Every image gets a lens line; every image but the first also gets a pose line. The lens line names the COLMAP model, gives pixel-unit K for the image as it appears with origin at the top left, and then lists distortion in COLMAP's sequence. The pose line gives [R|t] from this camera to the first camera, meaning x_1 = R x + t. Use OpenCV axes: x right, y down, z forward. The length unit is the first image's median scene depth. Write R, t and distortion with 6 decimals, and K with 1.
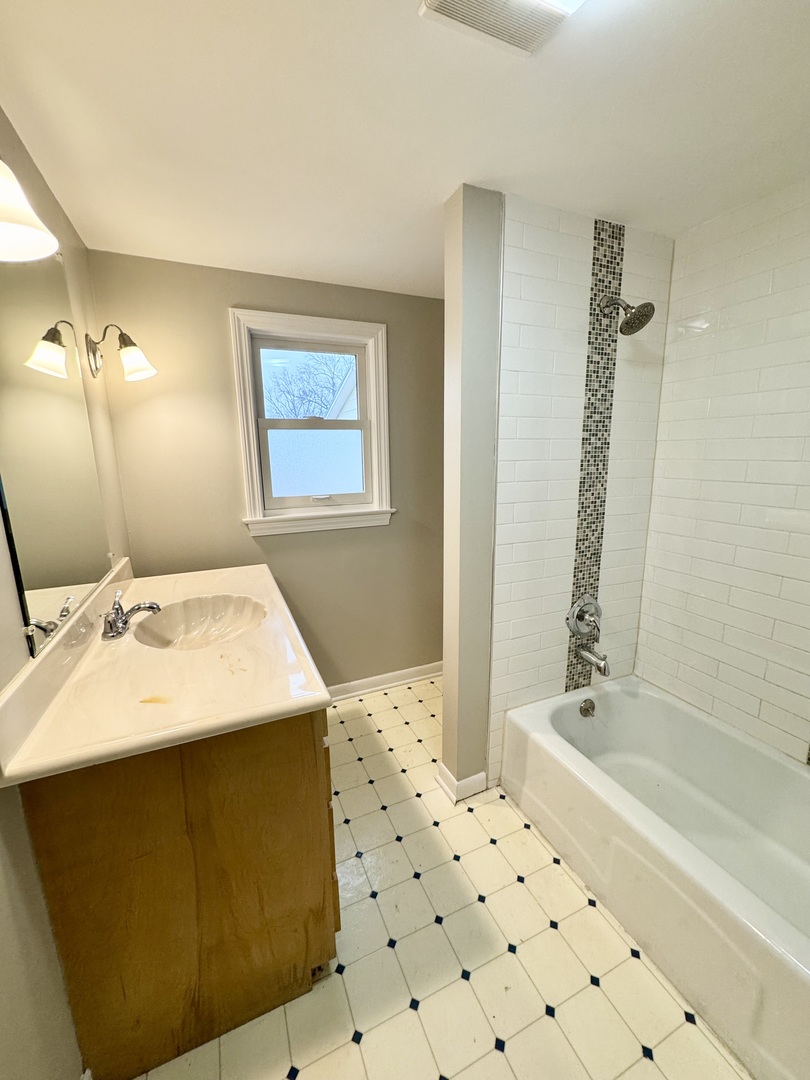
lens RADIAL K [[430.1, 0, 410.0], [0, 430.1, 539.5], [0, 0, 1]] dist [-0.002292, -0.000436]
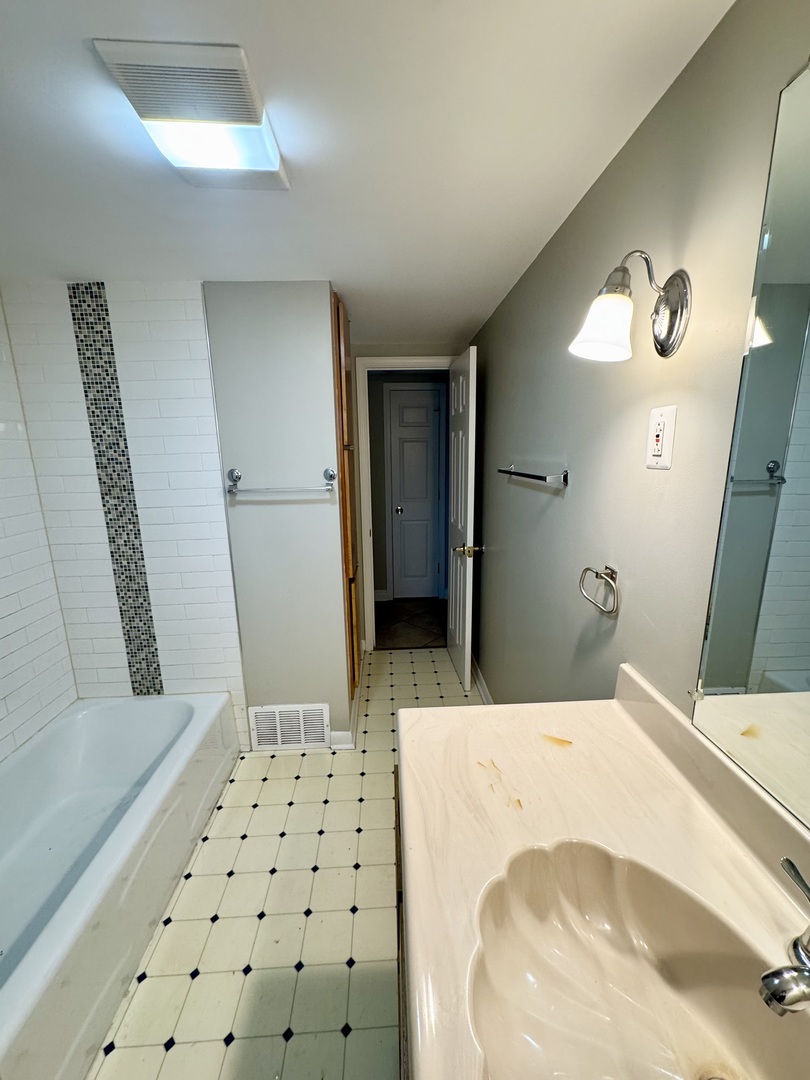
lens RADIAL K [[430.1, 0, 410.0], [0, 430.1, 539.5], [0, 0, 1]] dist [-0.002292, -0.000436]
pose [[-0.932875, -0.046945, 0.357128, -0.488456], [0.100055, 0.918680, 0.382122, -0.393298], [-0.346025, 0.392204, -0.852316, 1.445935]]
